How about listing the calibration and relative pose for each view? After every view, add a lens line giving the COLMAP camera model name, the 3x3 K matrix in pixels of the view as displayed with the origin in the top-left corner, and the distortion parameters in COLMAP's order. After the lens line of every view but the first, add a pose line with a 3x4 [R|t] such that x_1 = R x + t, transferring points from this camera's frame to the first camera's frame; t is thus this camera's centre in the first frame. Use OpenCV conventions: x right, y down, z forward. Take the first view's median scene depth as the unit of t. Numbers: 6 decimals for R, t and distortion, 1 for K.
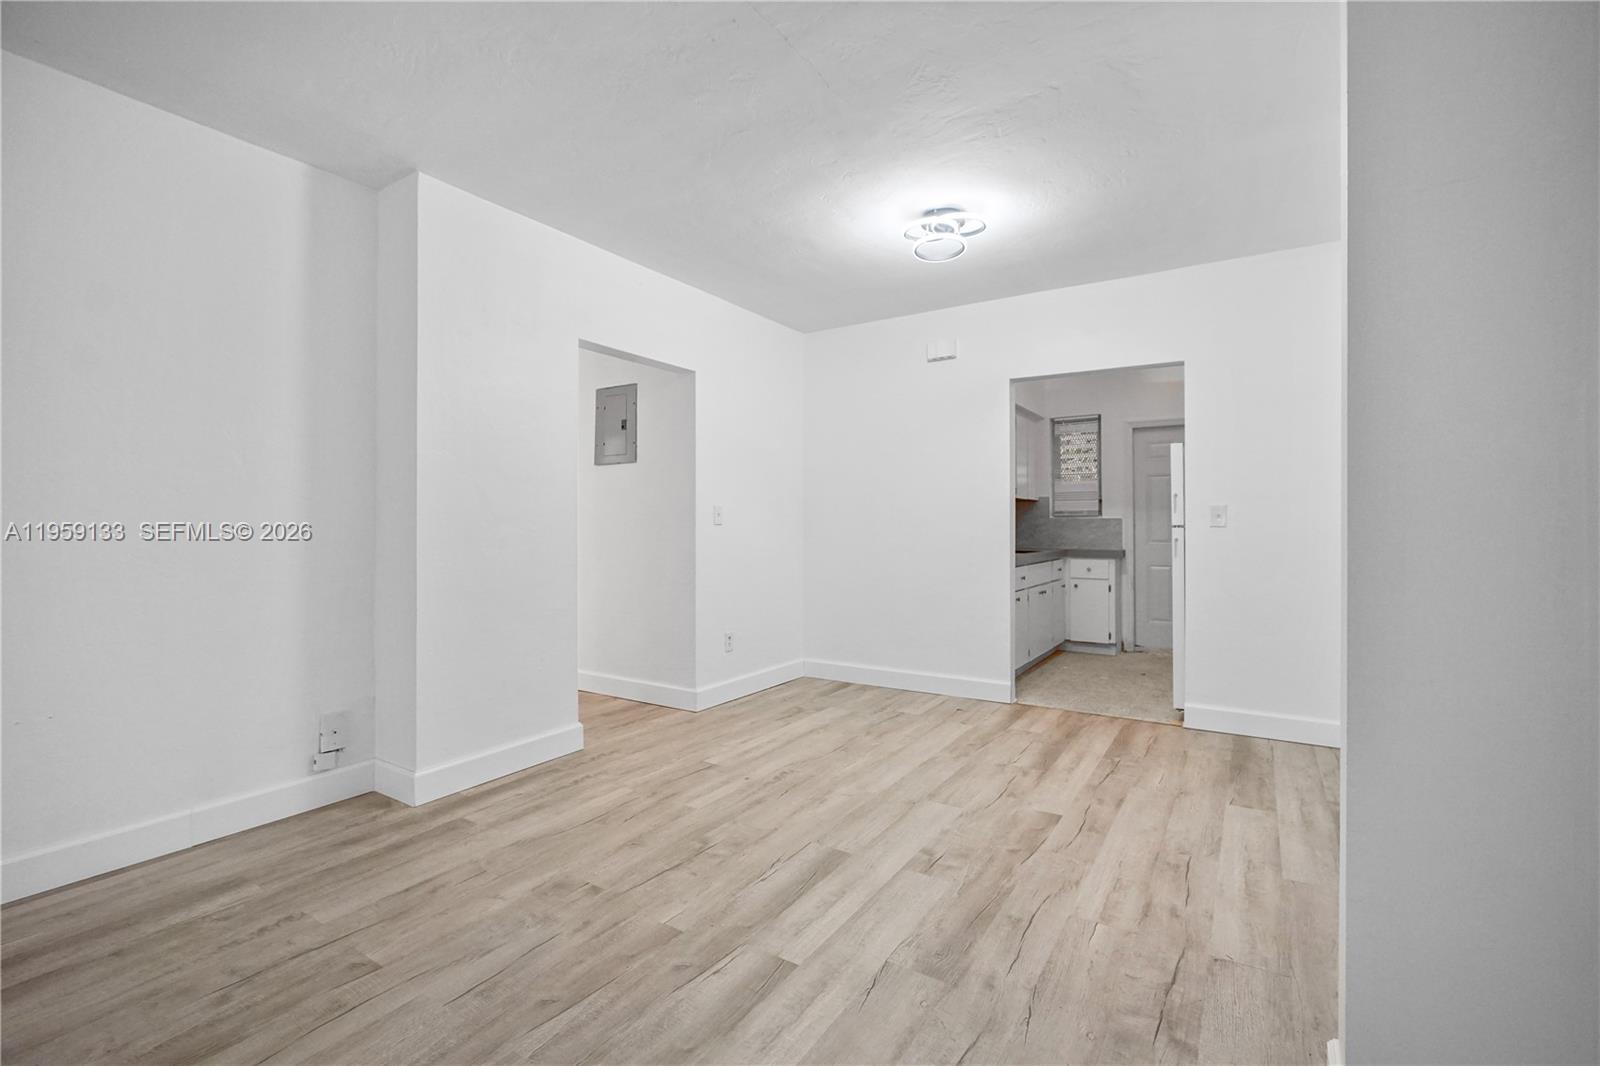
lens RADIAL K [[712.1, 0, 799.7], [0, 712.1, 525.9], [0, 0, 1]] dist [-0.013911, 0.006153]
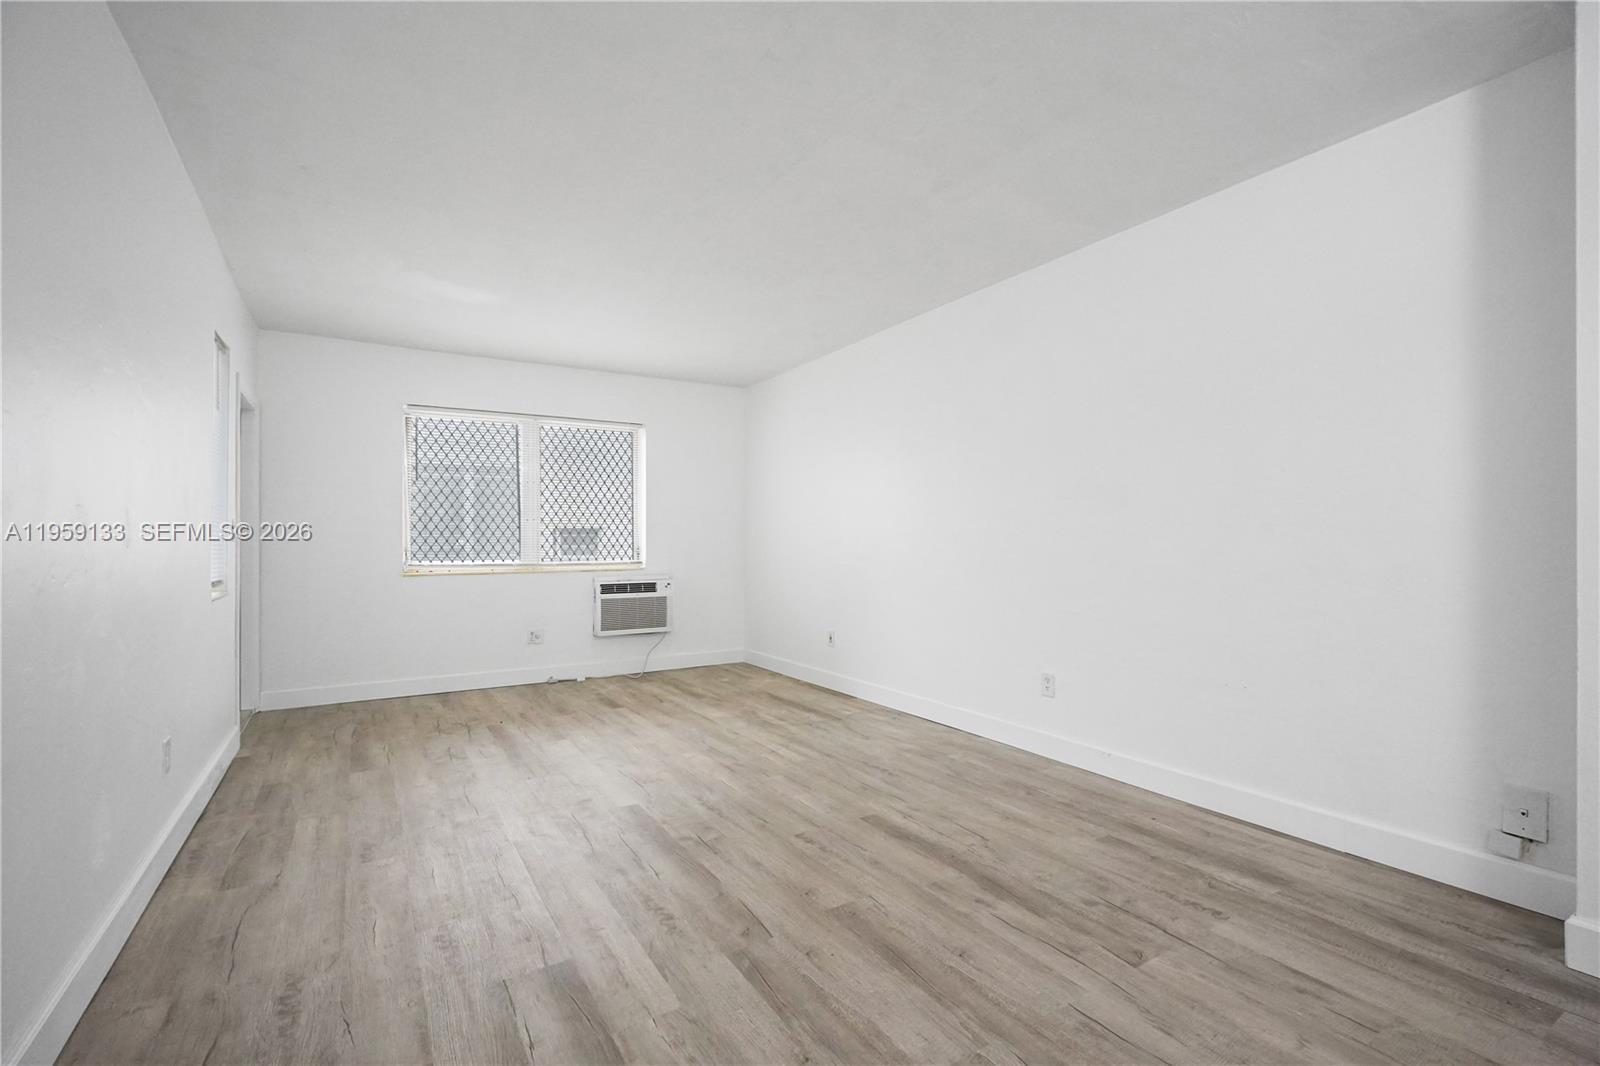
lens RADIAL K [[712.1, 0, 791.2], [0, 712.1, 547.6], [0, 0, 1]] dist [-0.013911, 0.006153]
pose [[-0.438239, 0.010577, -0.898796, 0.356101], [0.003173, 0.999943, 0.010221, 0.003473], [0.898853, 0.001628, -0.438247, 0.659315]]
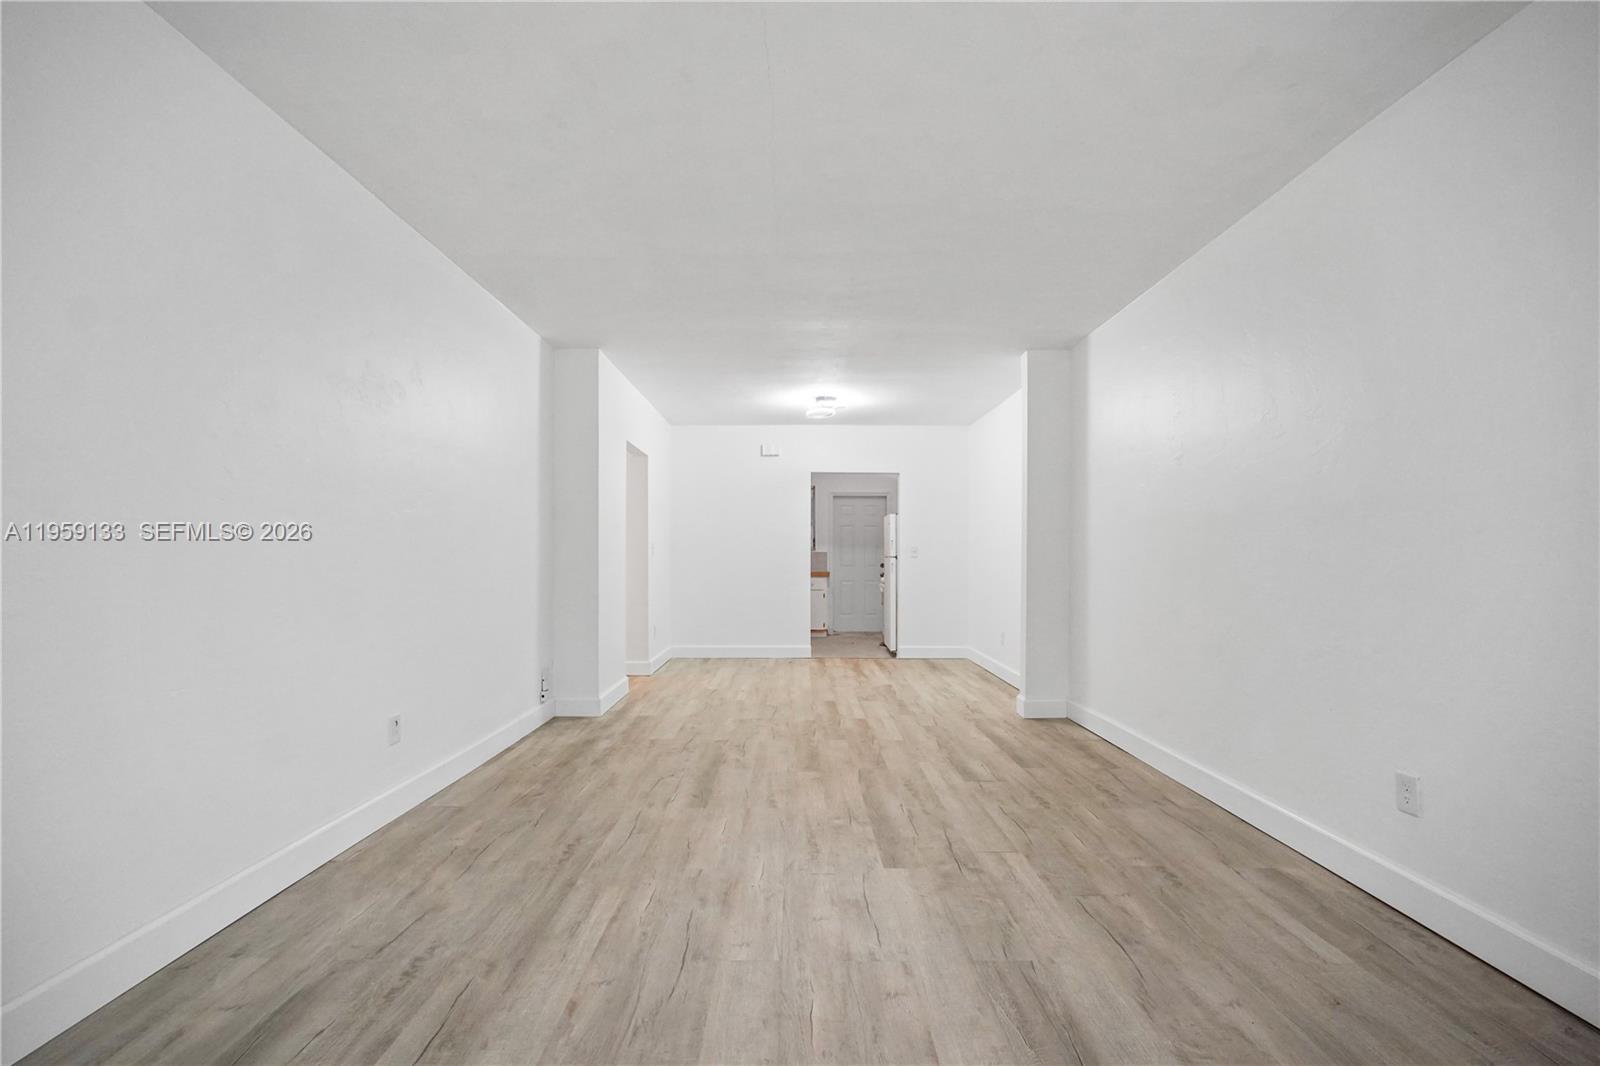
lens RADIAL K [[712.1, 0, 796.5], [0, 712.1, 573.0], [0, 0, 1]] dist [-0.013911, 0.006153]
pose [[0.839201, -0.007589, 0.543768, -1.117209], [-0.002845, 0.999828, 0.018345, 0.012327], [-0.543814, -0.016942, 0.839035, -0.739200]]
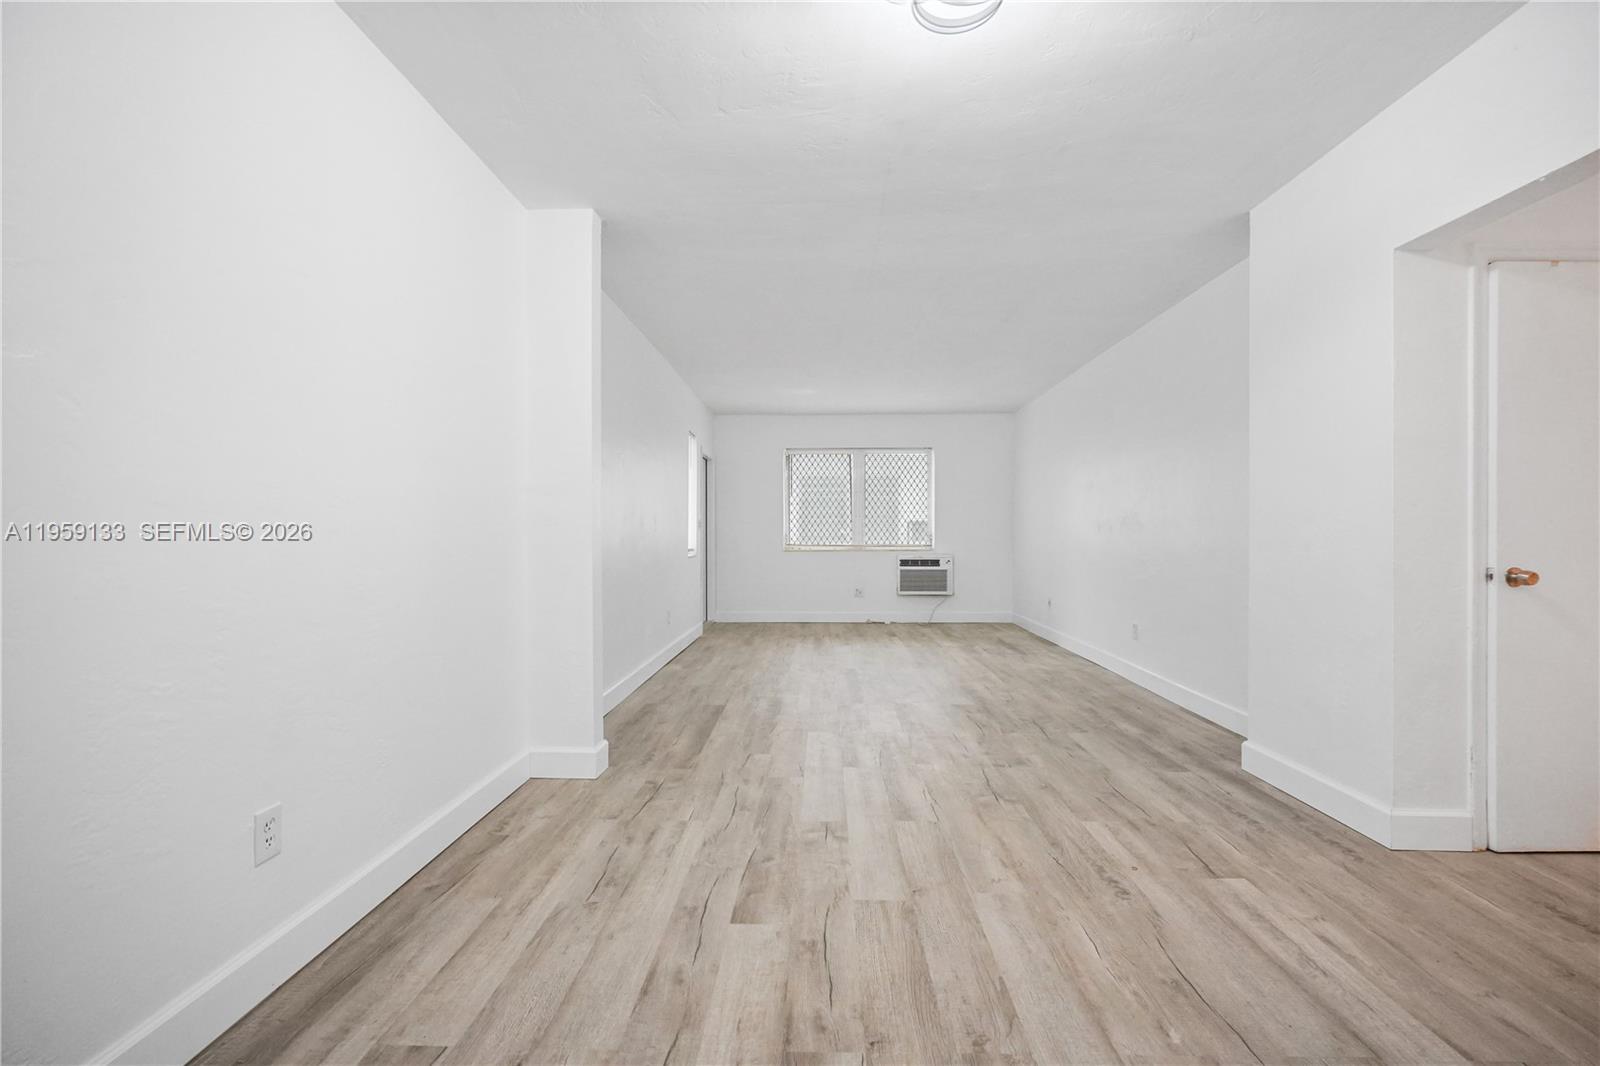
lens RADIAL K [[712.1, 0, 799.7], [0, 712.1, 541.3], [0, 0, 1]] dist [-0.013911, 0.006153]
pose [[-0.857374, 0.008963, -0.514615, 0.680435], [0.001974, 0.999898, 0.014125, 0.009262], [0.514689, 0.011094, -0.857305, 1.656612]]
